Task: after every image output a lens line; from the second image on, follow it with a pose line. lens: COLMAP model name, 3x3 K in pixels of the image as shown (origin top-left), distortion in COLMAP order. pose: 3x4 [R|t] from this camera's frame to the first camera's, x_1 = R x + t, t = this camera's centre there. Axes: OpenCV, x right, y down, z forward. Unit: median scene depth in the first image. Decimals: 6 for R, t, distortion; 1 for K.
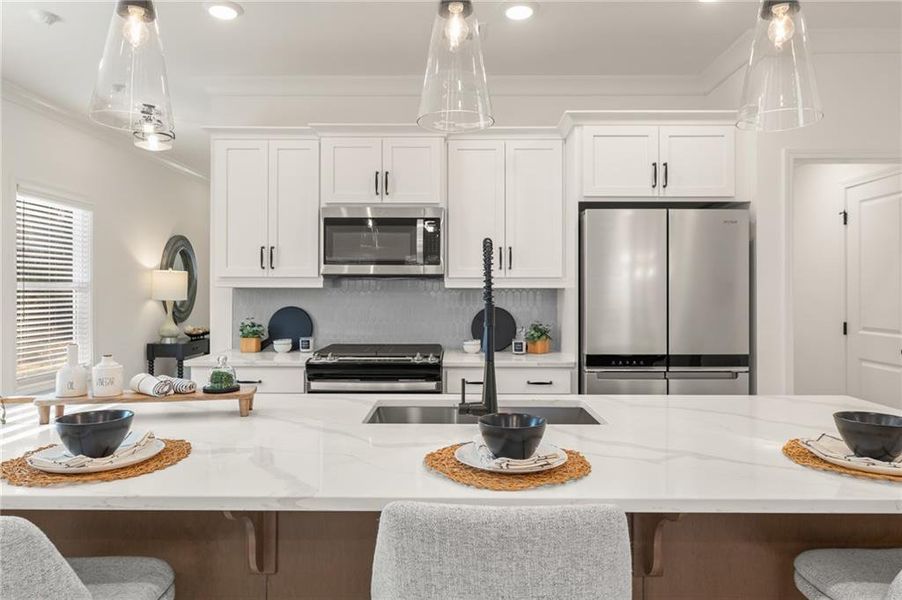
lens RADIAL K [[499.8, 0, 451.0], [0, 499.8, 300.0], [0, 0, 1]] dist [-0.001564, -0.000428]
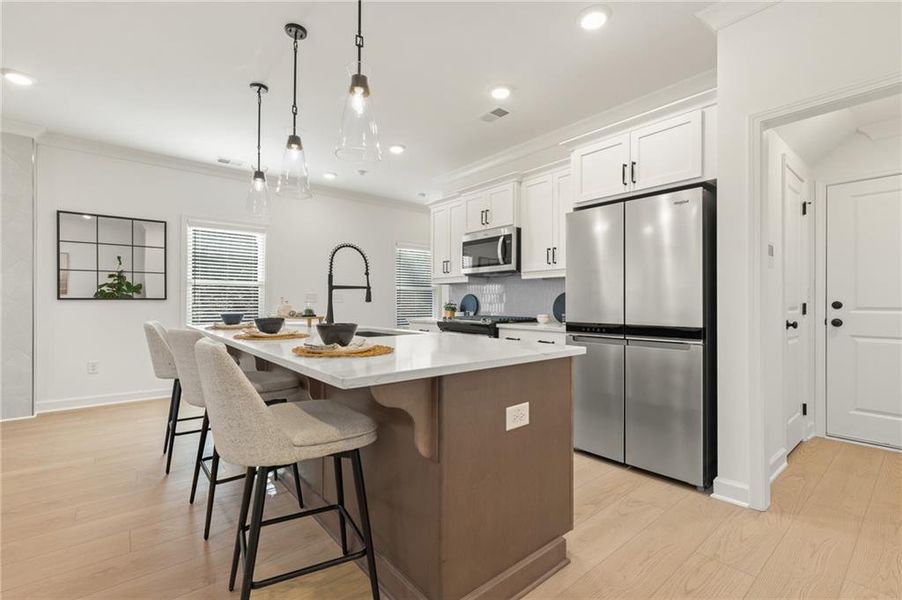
lens RADIAL K [[366.8, 0, 457.4], [0, 366.8, 301.4], [0, 0, 1]] dist [0.000013, 0.000024]
pose [[0.689660, -0.001202, -0.724132, 0.763350], [-0.000707, 0.999997, -0.002334, 0.053954], [0.724133, 0.002122, 0.689657, 0.109311]]
